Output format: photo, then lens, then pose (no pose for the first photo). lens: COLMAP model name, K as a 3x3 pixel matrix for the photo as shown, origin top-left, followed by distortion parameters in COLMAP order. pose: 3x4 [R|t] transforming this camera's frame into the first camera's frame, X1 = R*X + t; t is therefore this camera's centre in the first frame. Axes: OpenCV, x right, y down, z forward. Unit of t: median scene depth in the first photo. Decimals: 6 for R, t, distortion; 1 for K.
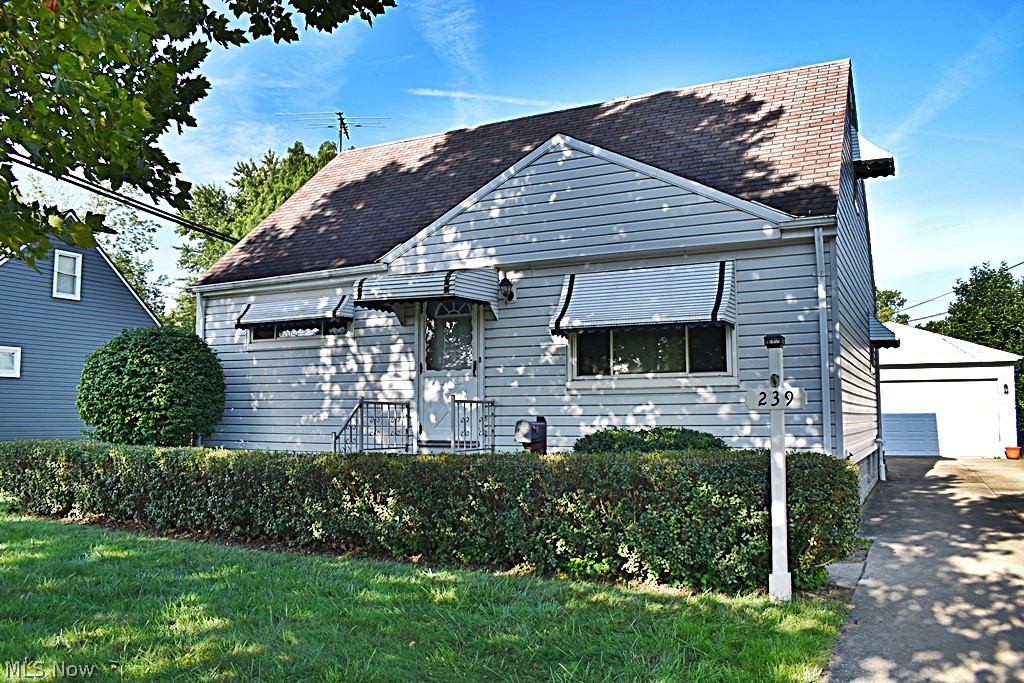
lens RADIAL K [[822.9, 0, 512.0], [0, 822.9, 341.5], [0, 0, 1]] dist [-0.078822, -0.007634]
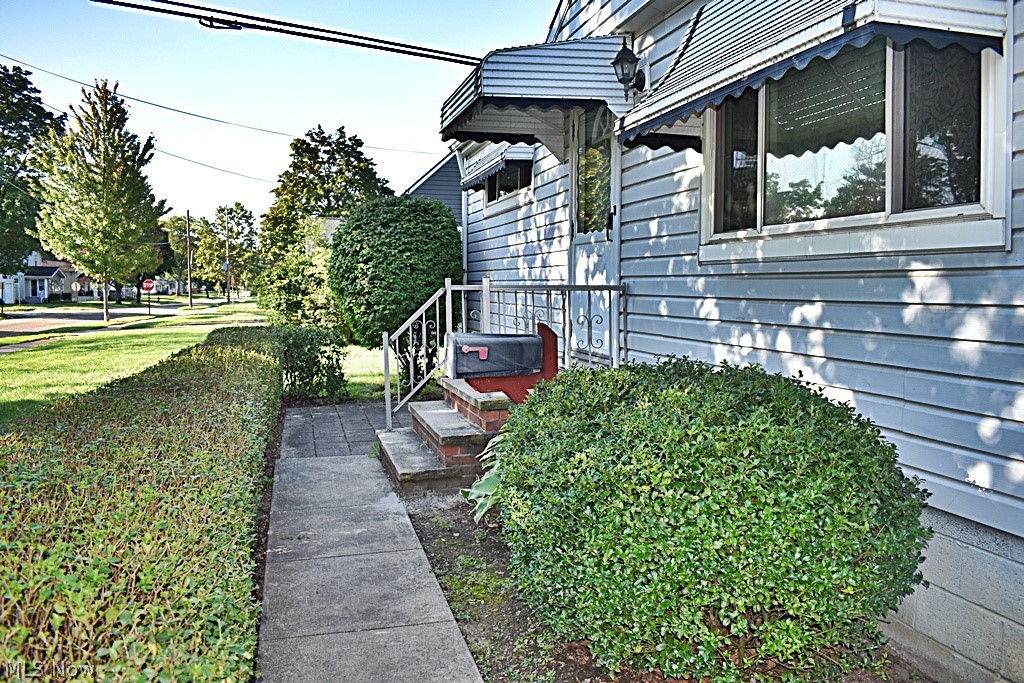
lens RADIAL K [[798.7, 0, 512.0], [0, 798.7, 341.5], [0, 0, 1]] dist [-0.082274, -0.003113]
pose [[0.671940, 0.057775, -0.738349, 0.305316], [0.060399, 0.989357, 0.132382, 0.033315], [0.738139, -0.133548, 0.661299, 0.573827]]
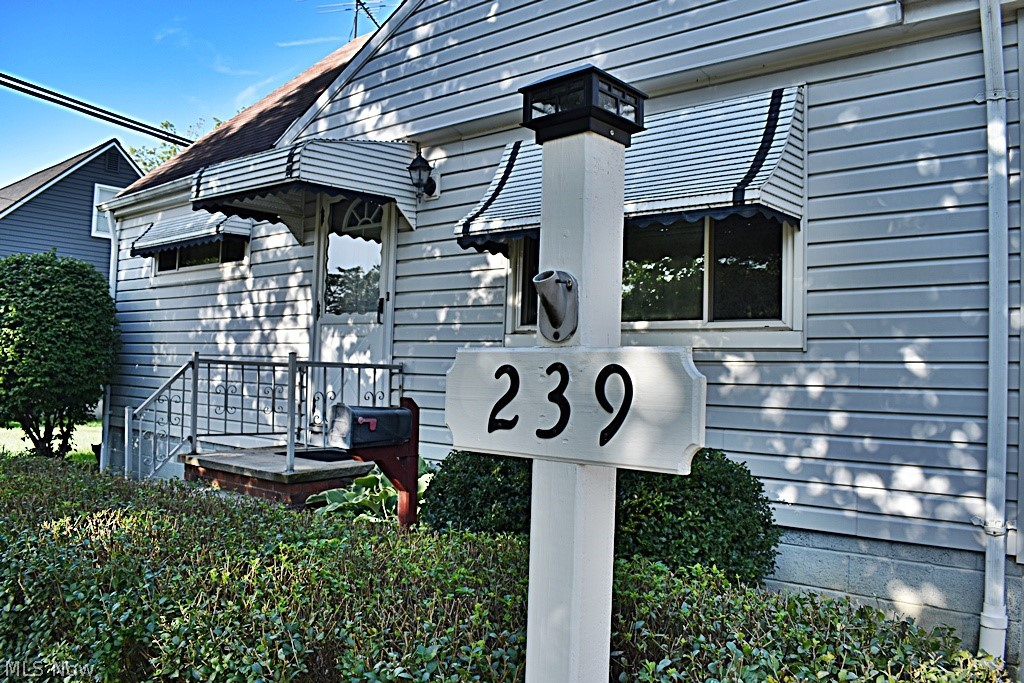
lens RADIAL K [[822.9, 0, 512.0], [0, 822.9, 341.5], [0, 0, 1]] dist [-0.078822, -0.007634]
pose [[0.970472, 0.024945, -0.239919, 0.190737], [-0.014079, 0.998801, 0.046897, 0.024940], [0.240801, -0.042134, 0.969660, 0.426566]]
